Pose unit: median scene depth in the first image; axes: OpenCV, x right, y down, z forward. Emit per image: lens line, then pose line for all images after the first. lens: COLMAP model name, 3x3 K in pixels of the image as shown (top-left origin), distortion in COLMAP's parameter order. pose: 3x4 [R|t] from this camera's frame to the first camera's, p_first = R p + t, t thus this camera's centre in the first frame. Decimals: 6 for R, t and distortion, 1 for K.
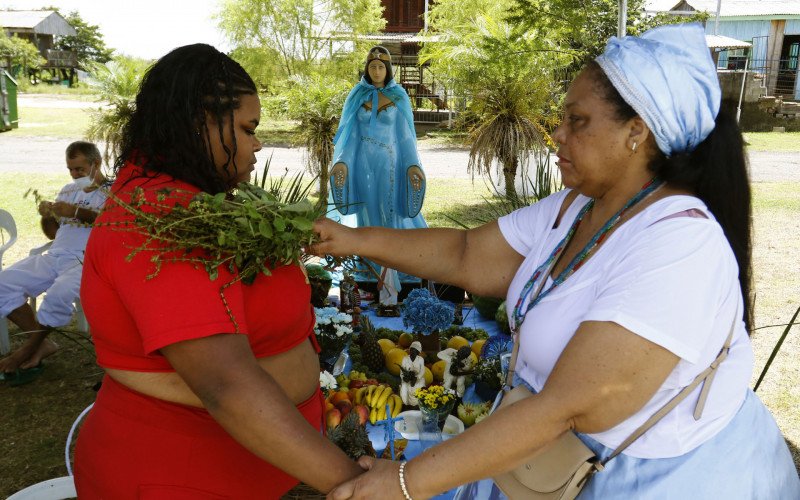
lens RADIAL K [[690.7, 0, 400.0], [0, 690.7, 250.6], [0, 0, 1]] dist [-0.013720, -0.007494]
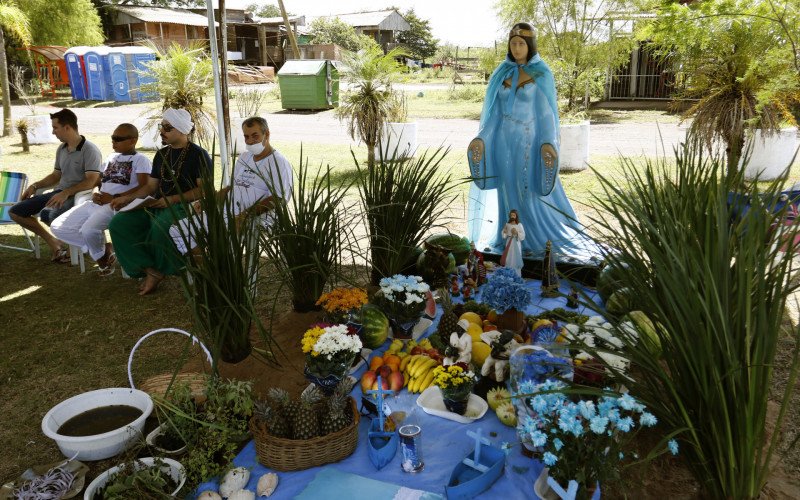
lens RADIAL K [[613.1, 0, 400.2], [0, 613.1, 249.8], [0, 0, 1]] dist [-0.001436, 0.001523]
pose [[0.903752, 0.091538, -0.418154, 0.209322], [-0.069065, 0.995251, 0.068603, -0.016463], [0.422448, -0.033120, 0.905782, 0.106613]]
